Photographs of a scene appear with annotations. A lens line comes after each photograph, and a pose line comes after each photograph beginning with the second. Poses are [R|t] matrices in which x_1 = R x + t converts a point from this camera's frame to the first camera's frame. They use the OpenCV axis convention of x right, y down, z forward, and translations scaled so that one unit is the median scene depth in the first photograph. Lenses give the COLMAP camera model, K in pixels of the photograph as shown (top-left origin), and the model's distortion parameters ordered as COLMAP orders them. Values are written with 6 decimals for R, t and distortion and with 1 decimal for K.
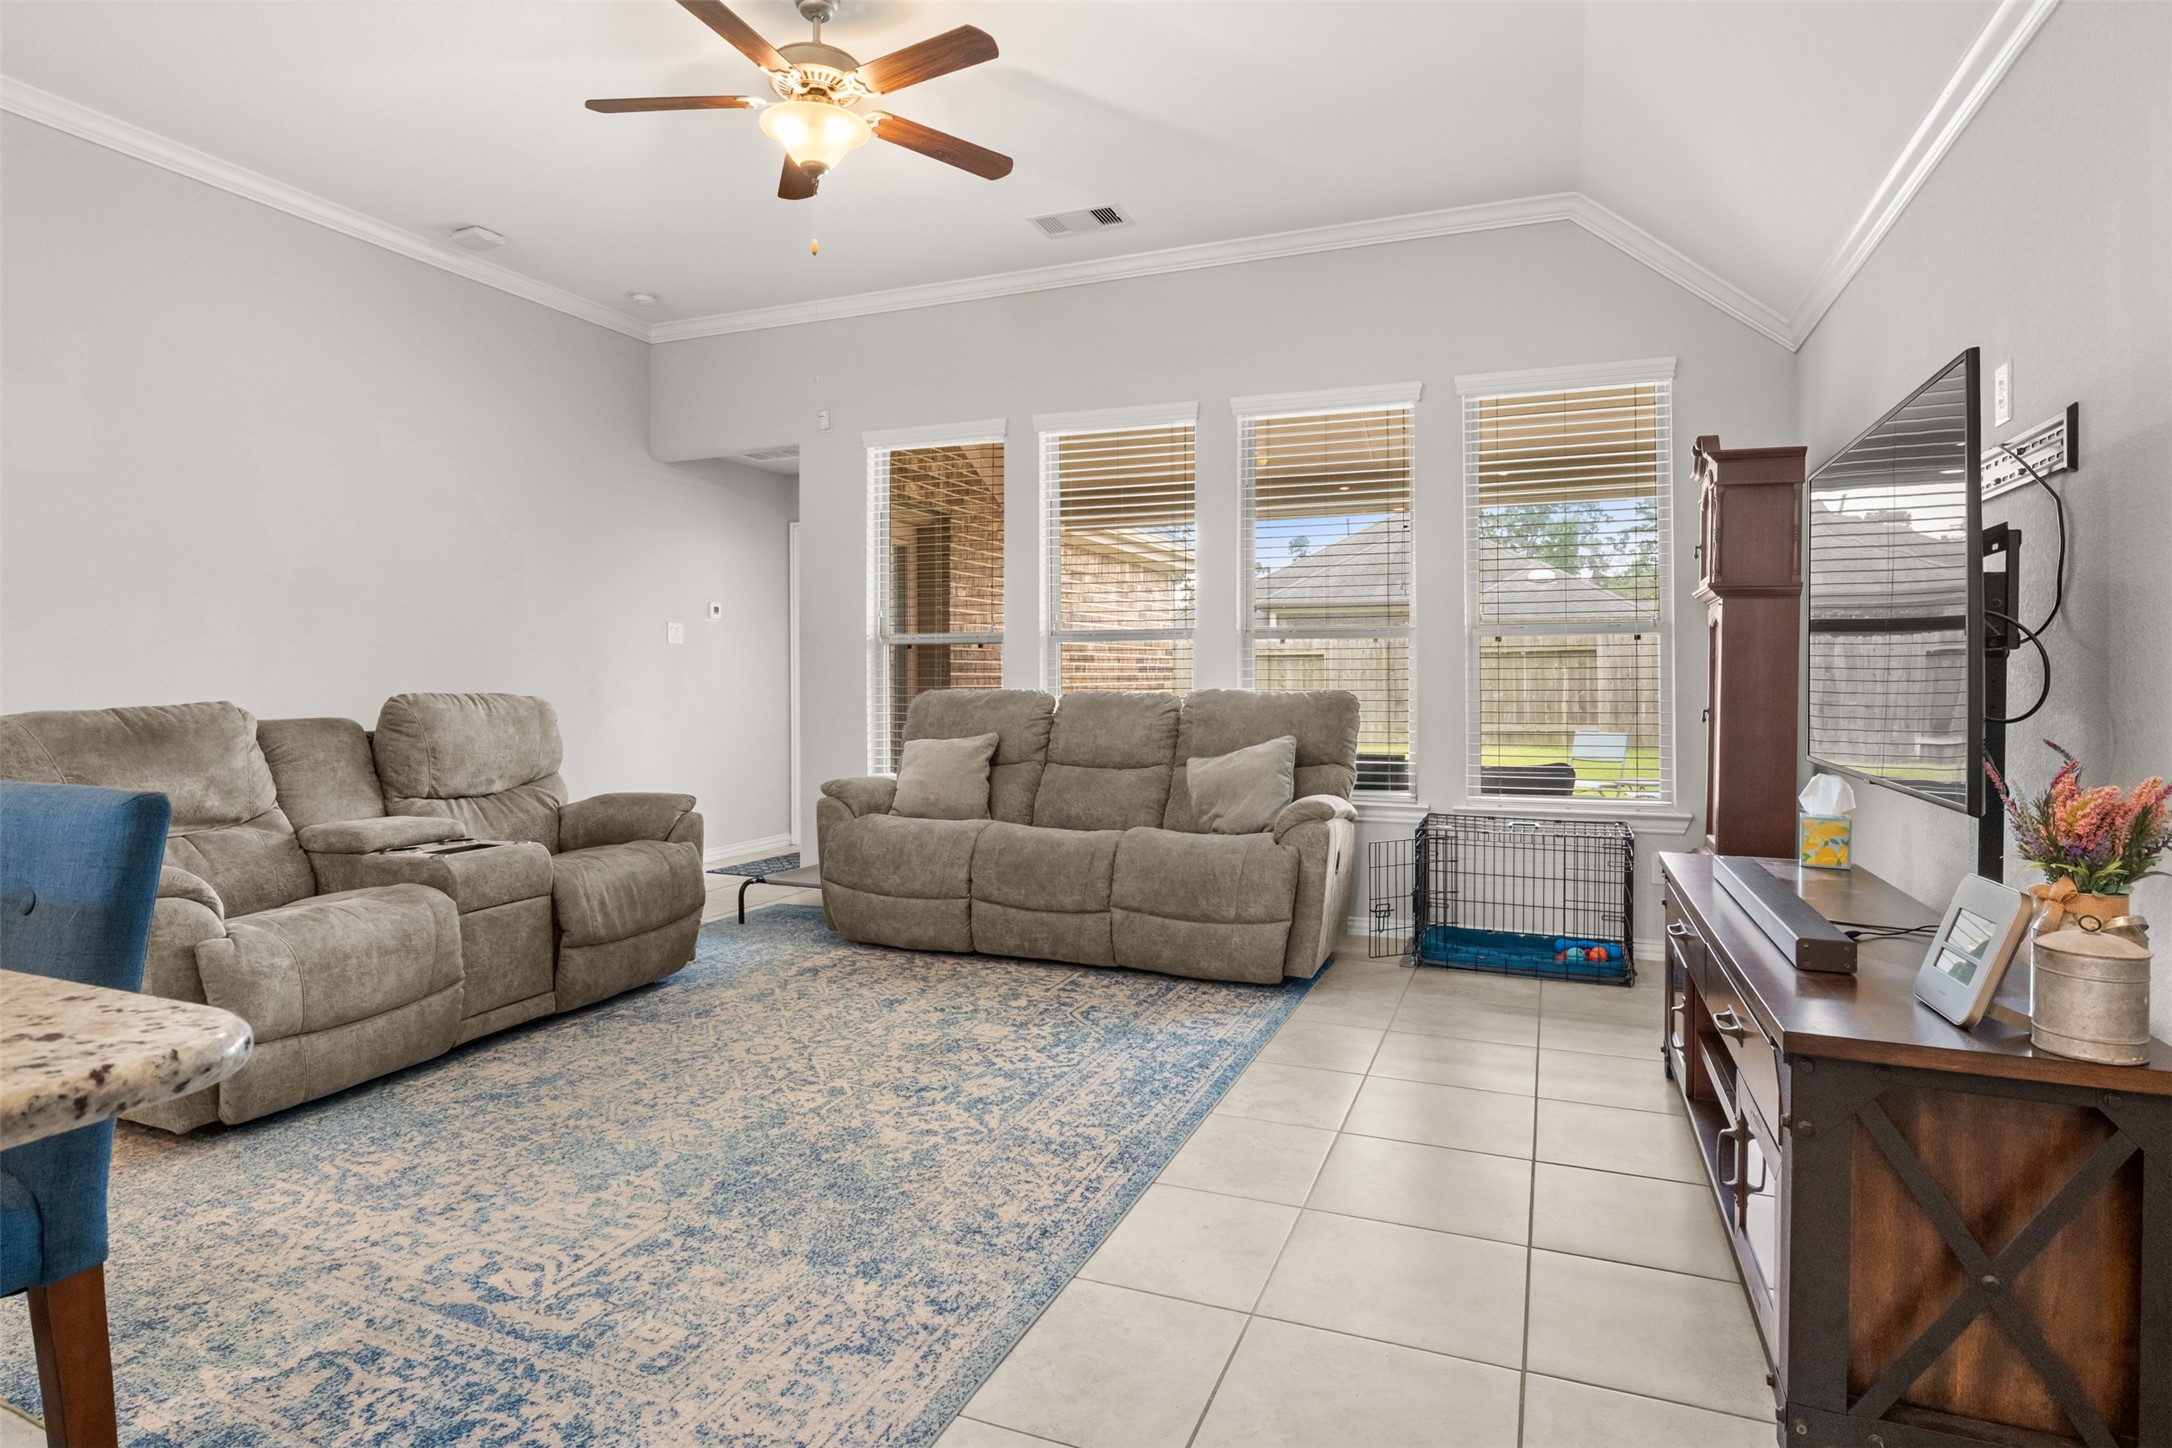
lens RADIAL K [[1154.1, 0, 1042.1], [0, 1154.1, 663.4], [0, 0, 1]] dist [-0.008896, 0.000402]
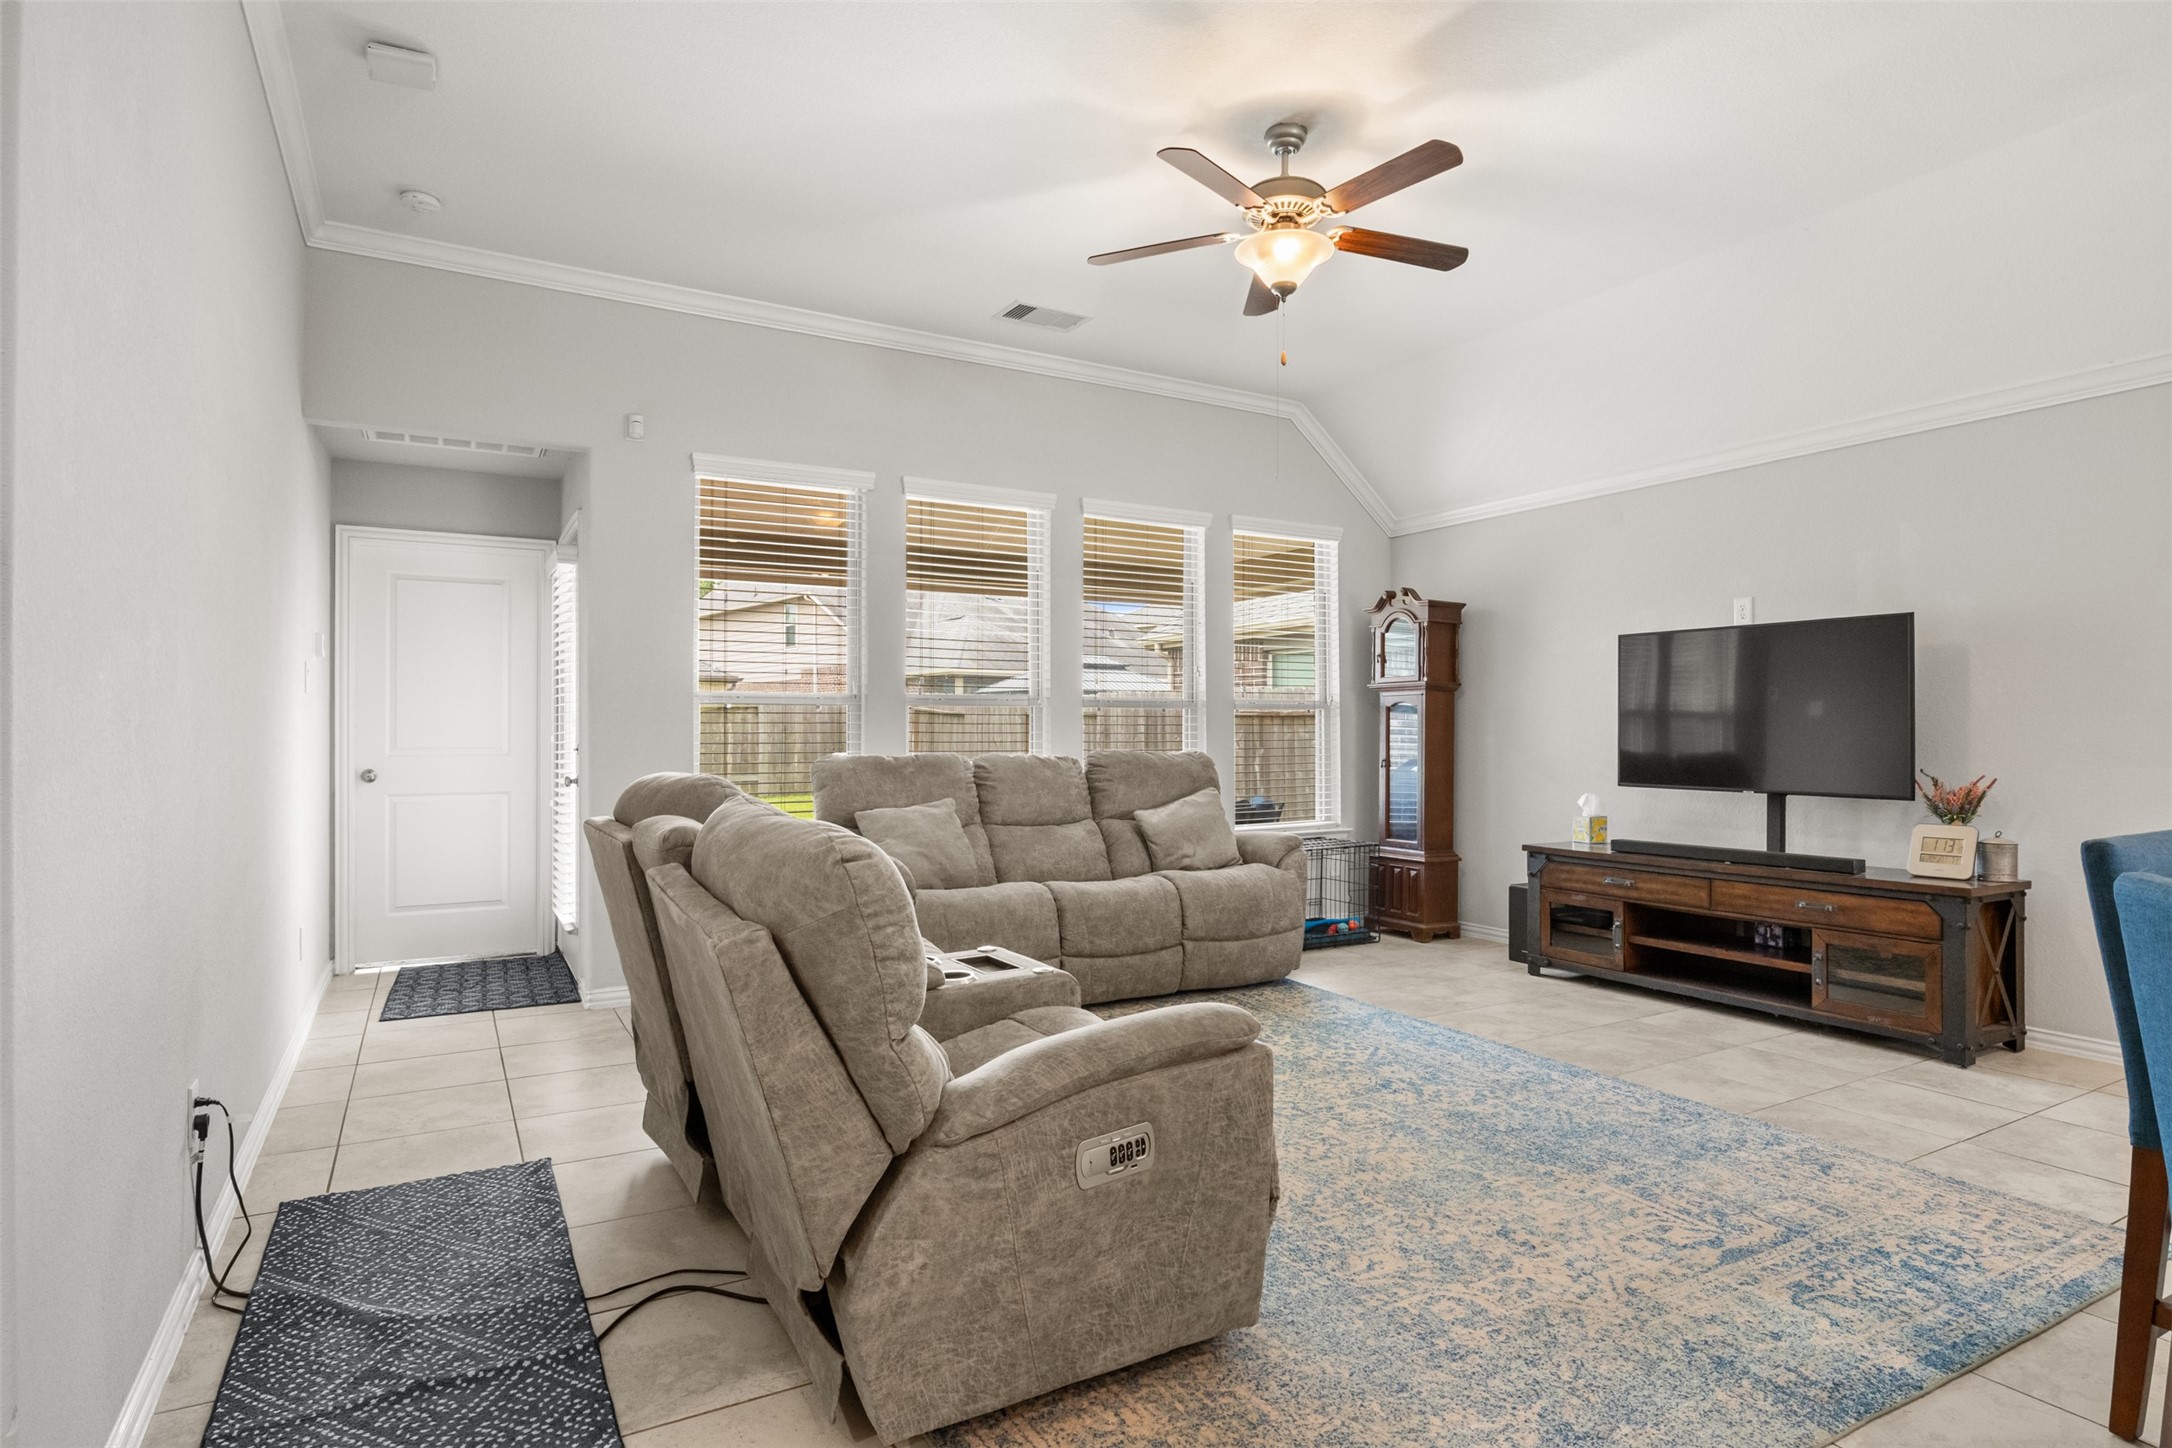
lens RADIAL K [[1154.1, 0, 1058.4], [0, 1154.1, 710.5], [0, 0, 1]] dist [-0.008896, 0.000402]
pose [[0.609700, 0.013393, 0.792519, -1.477884], [-0.011081, 0.999904, -0.008373, -0.014527], [-0.792555, -0.003677, 0.609789, 0.613338]]
